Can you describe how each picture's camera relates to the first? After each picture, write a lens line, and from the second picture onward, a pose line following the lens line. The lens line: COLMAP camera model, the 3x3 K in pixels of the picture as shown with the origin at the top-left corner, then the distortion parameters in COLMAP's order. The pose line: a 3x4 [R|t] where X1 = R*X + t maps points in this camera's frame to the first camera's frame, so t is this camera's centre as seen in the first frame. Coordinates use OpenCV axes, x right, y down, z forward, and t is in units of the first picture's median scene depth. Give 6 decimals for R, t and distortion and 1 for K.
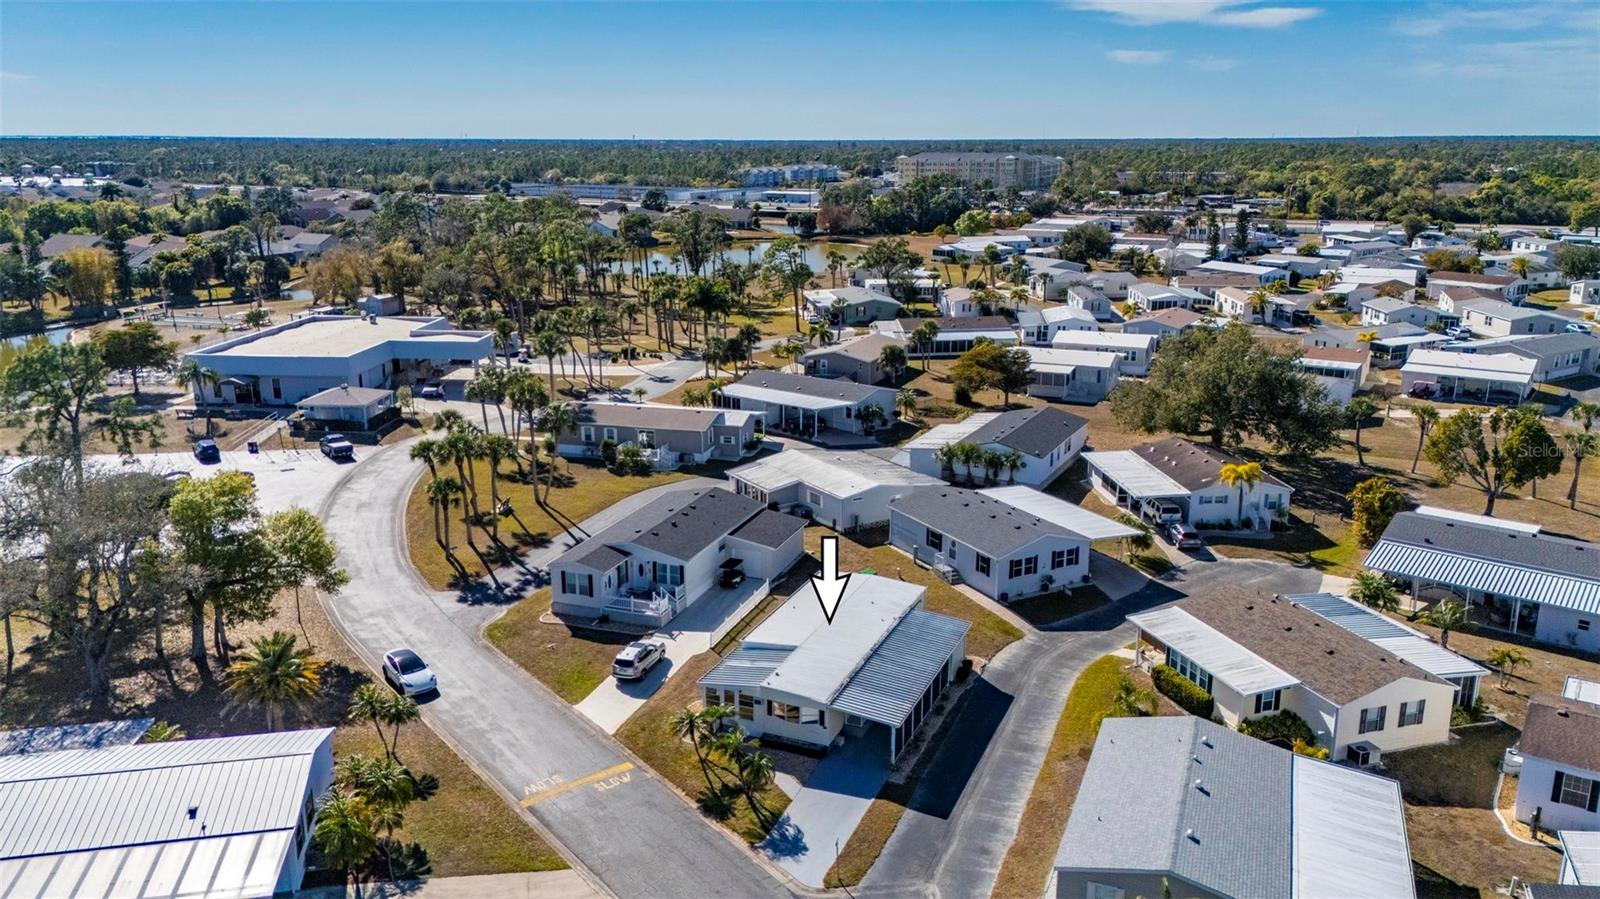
lens RADIAL K [[1175.1, 0, 792.5], [0, 1175.1, 450.9], [0, 0, 1]] dist [0.105499, -0.115907]
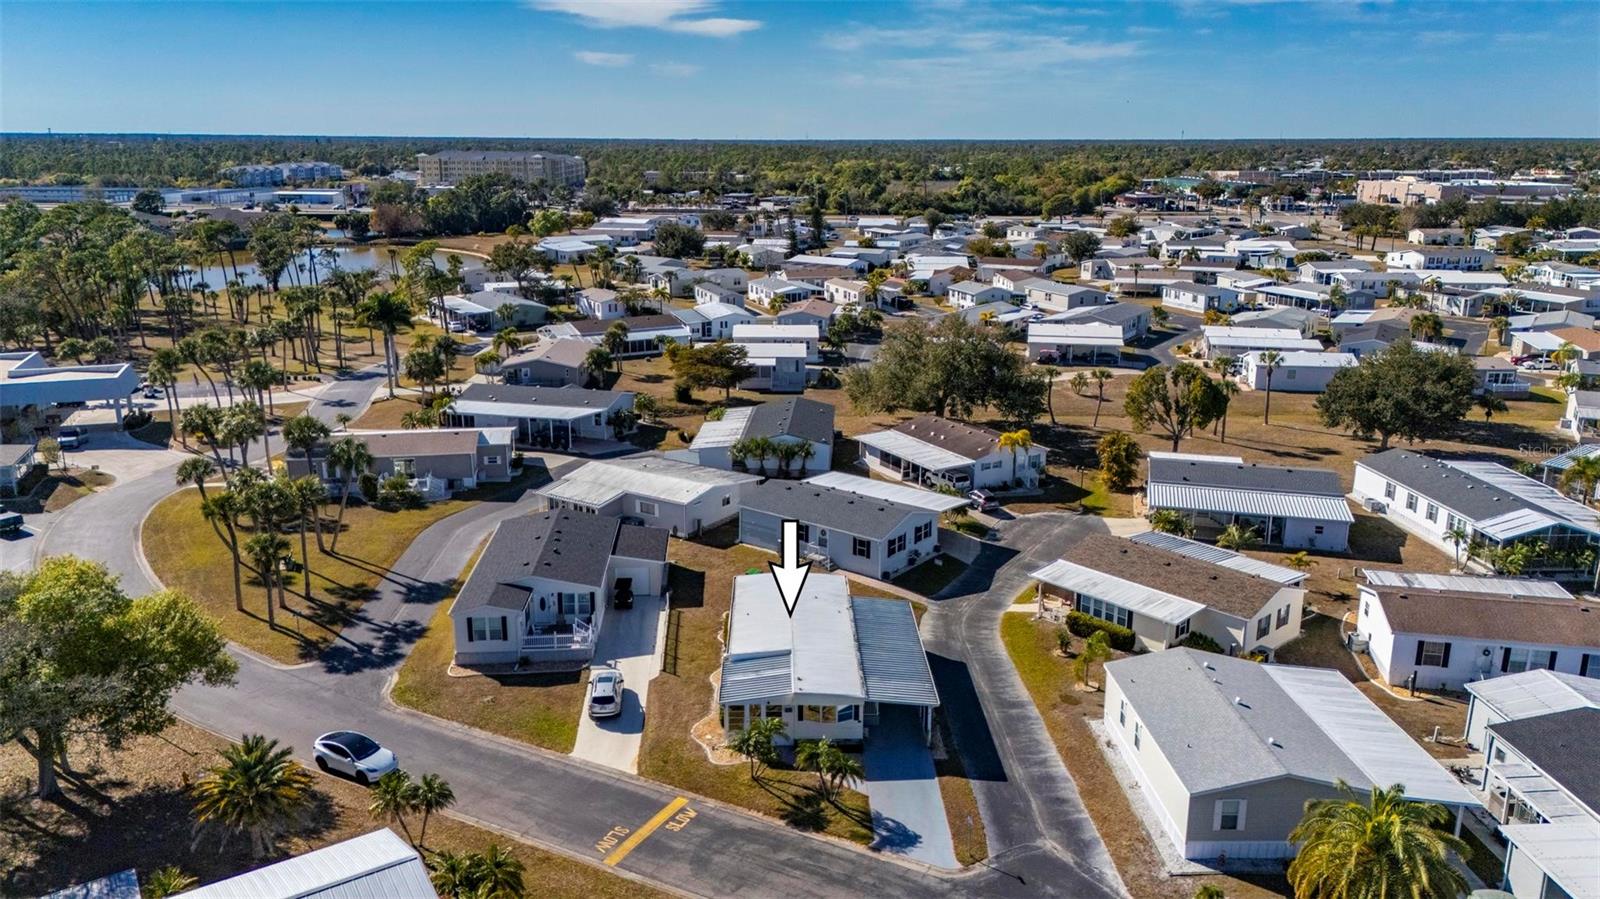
lens RADIAL K [[1171.3, 0, 791.8], [0, 1171.3, 456.1], [0, 0, 1]] dist [0.086035, -0.075091]
pose [[0.914378, -0.103942, 0.391291, -0.269678], [0.101529, 0.994468, 0.026914, -0.018009], [-0.391924, 0.015118, 0.919874, 0.058453]]
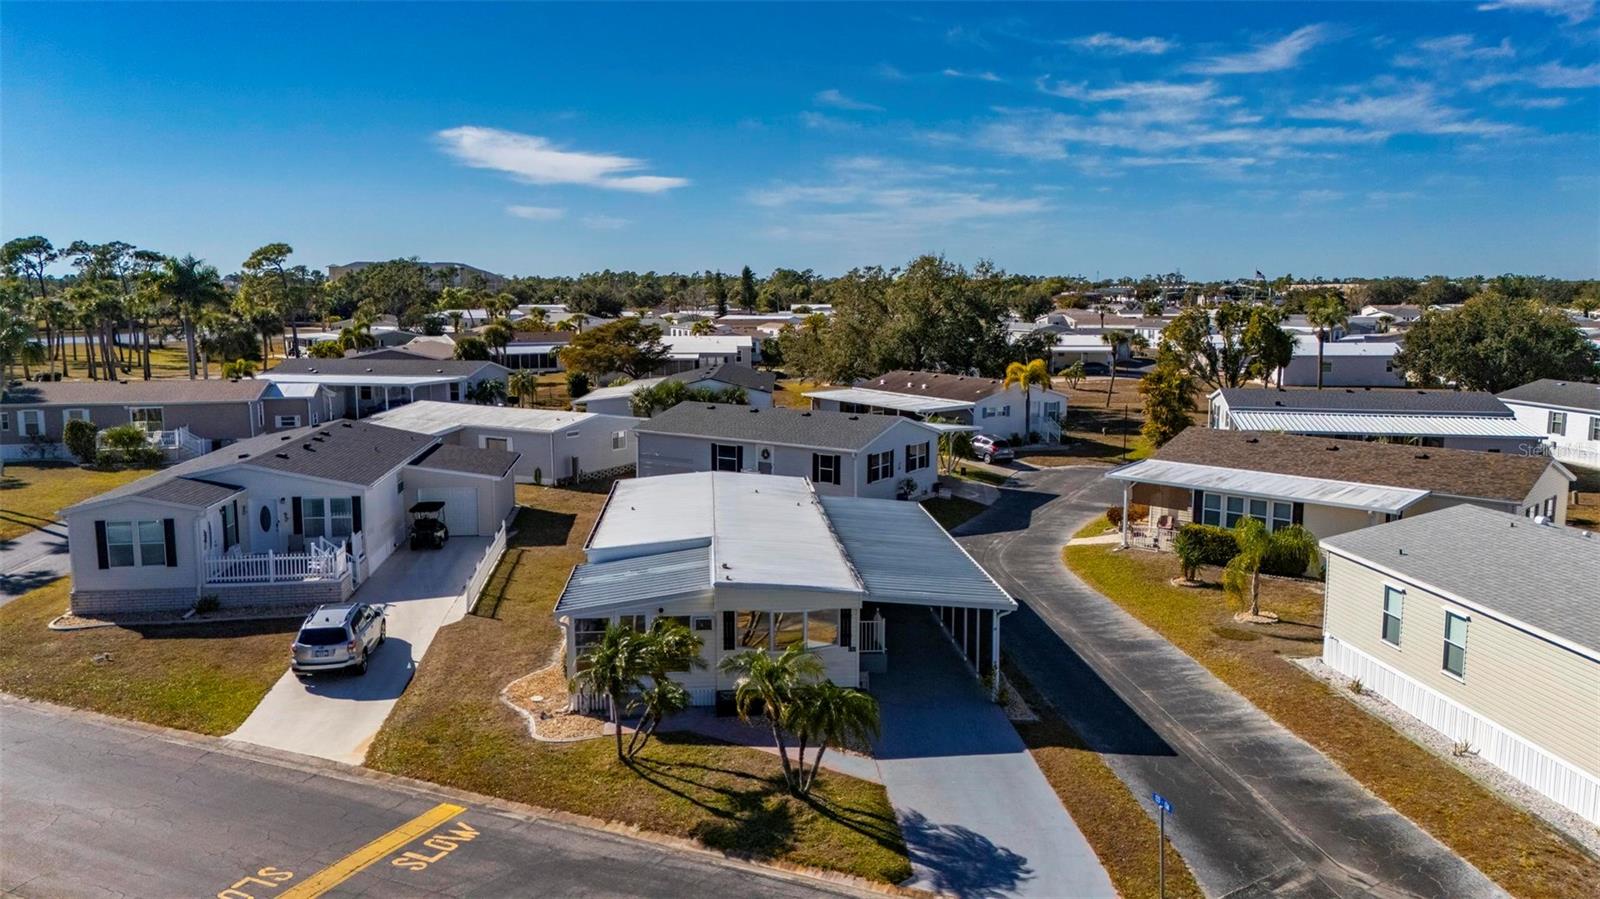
lens RADIAL K [[1171.3, 0, 791.8], [0, 1171.3, 456.1], [0, 0, 1]] dist [0.086035, -0.075091]
pose [[0.888574, -0.067268, 0.453774, -0.141891], [0.118161, 0.989374, -0.084715, 0.130692], [-0.443254, 0.128894, 0.887081, 0.384857]]
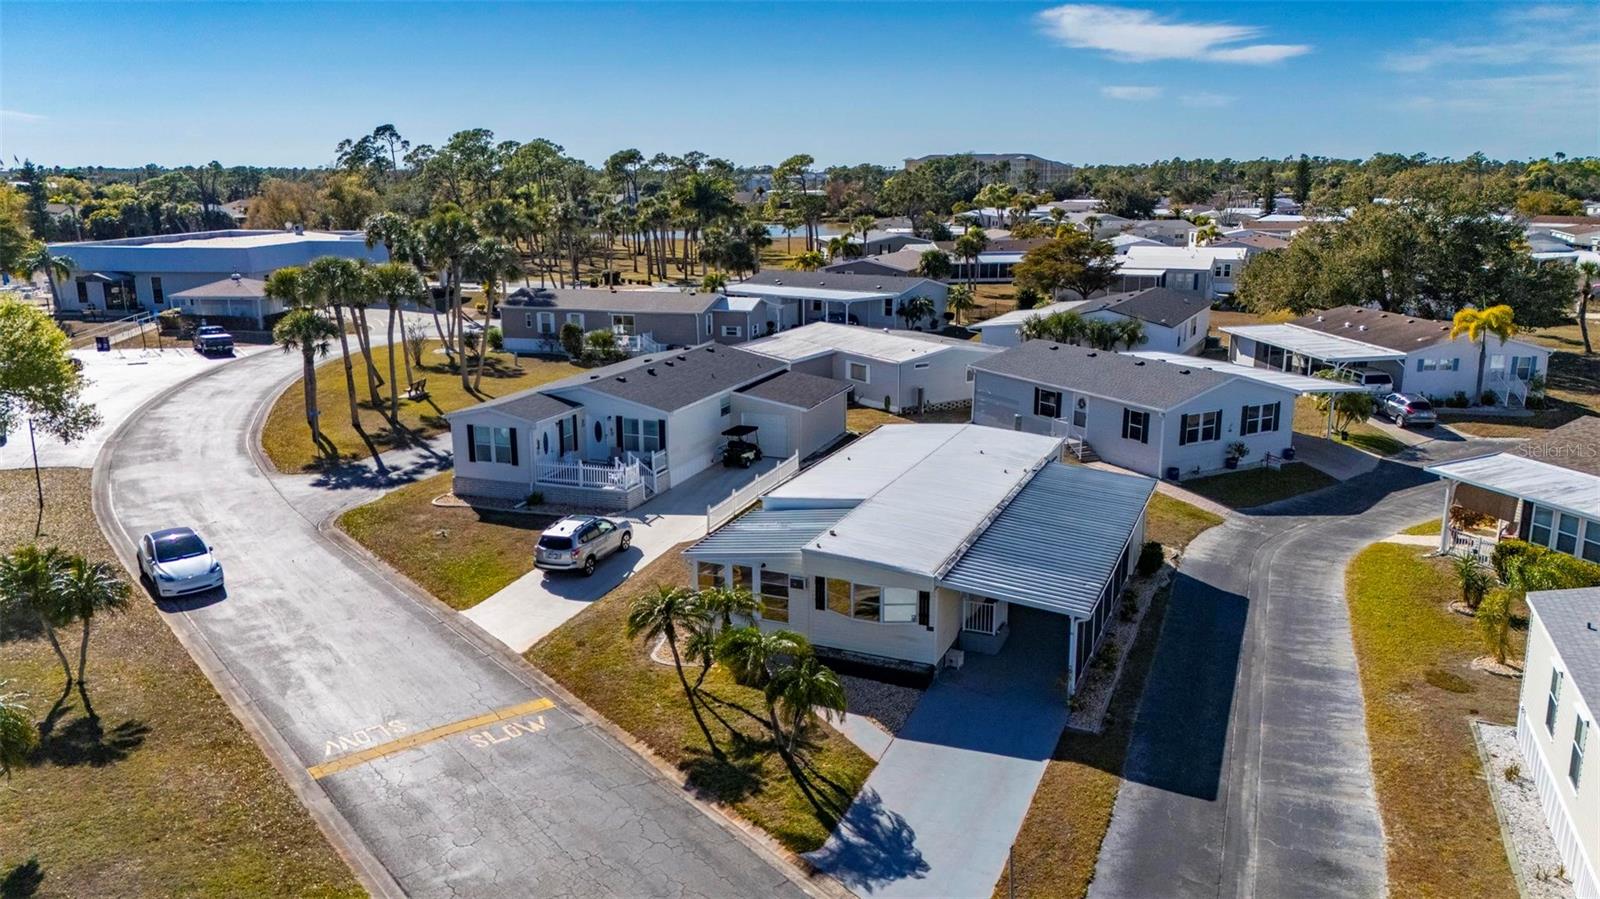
lens RADIAL K [[1171.3, 0, 791.8], [0, 1171.3, 456.1], [0, 0, 1]] dist [0.086035, -0.075091]
pose [[0.999991, -0.003971, -0.001499, -0.021154], [0.003938, 0.999761, -0.021493, 0.115094], [0.001584, 0.021487, 0.999768, 0.331686]]
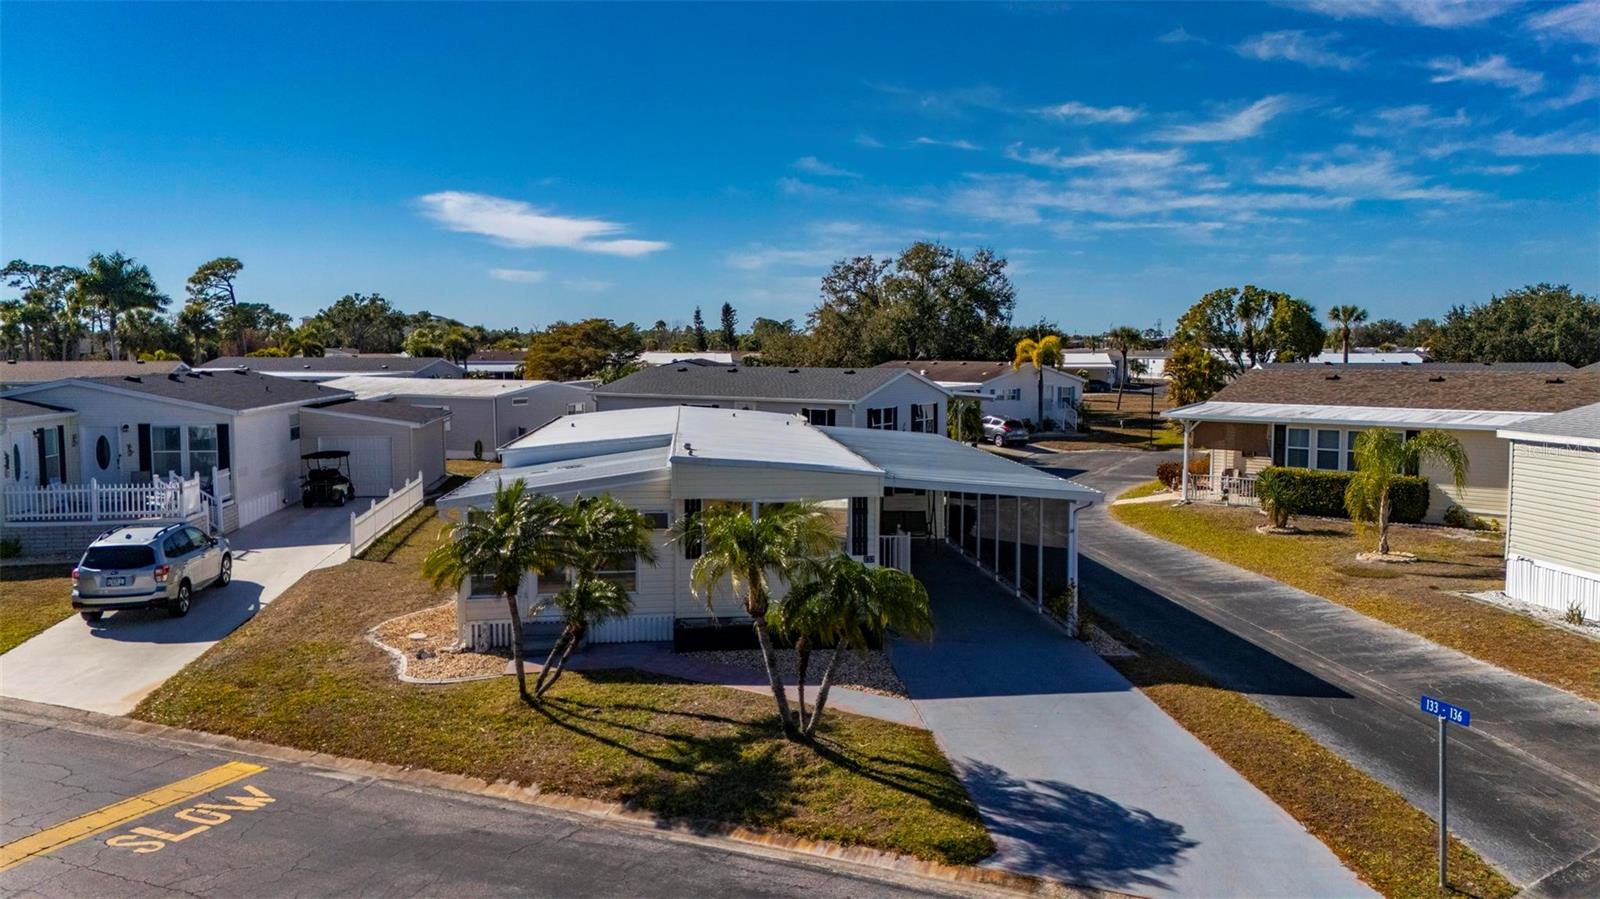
lens RADIAL K [[1171.3, 0, 791.8], [0, 1171.3, 456.1], [0, 0, 1]] dist [0.086035, -0.075091]
pose [[0.880779, -0.046709, 0.471218, -0.102101], [0.123464, 0.983356, -0.133299, 0.167239], [-0.457148, 0.175585, 0.871886, 0.478854]]
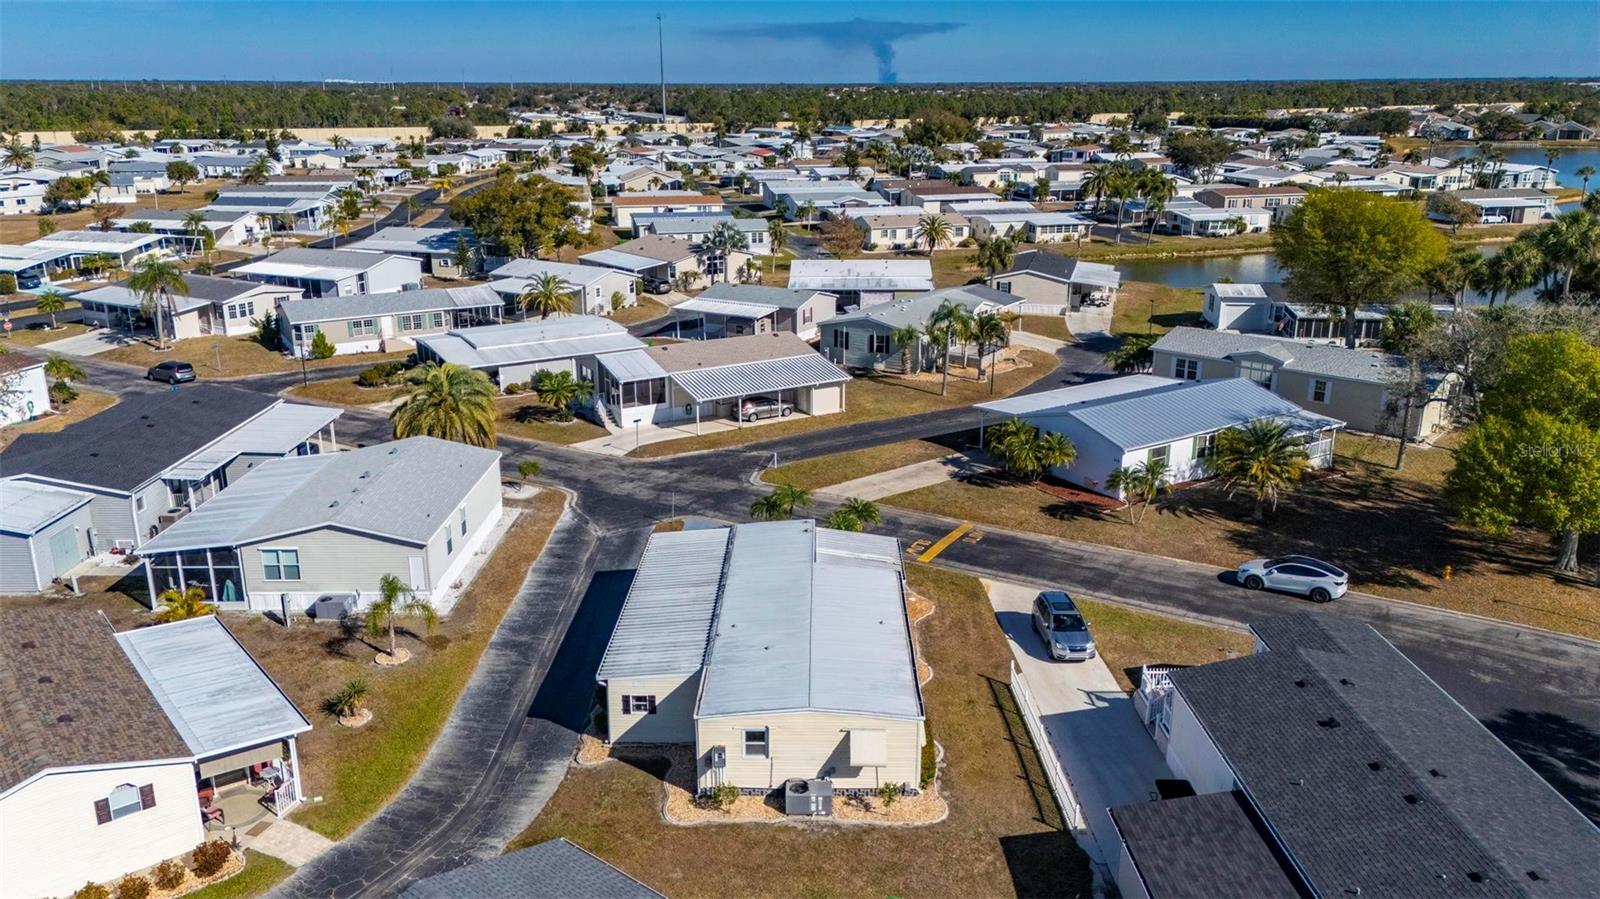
lens RADIAL K [[1171.3, 0, 791.8], [0, 1171.3, 456.1], [0, 0, 1]] dist [0.086035, -0.075091]
pose [[-0.928551, 0.107716, -0.355233, 0.205535], [-0.099101, 0.850304, 0.516877, -0.206833], [0.357732, 0.515150, -0.778876, 1.134054]]
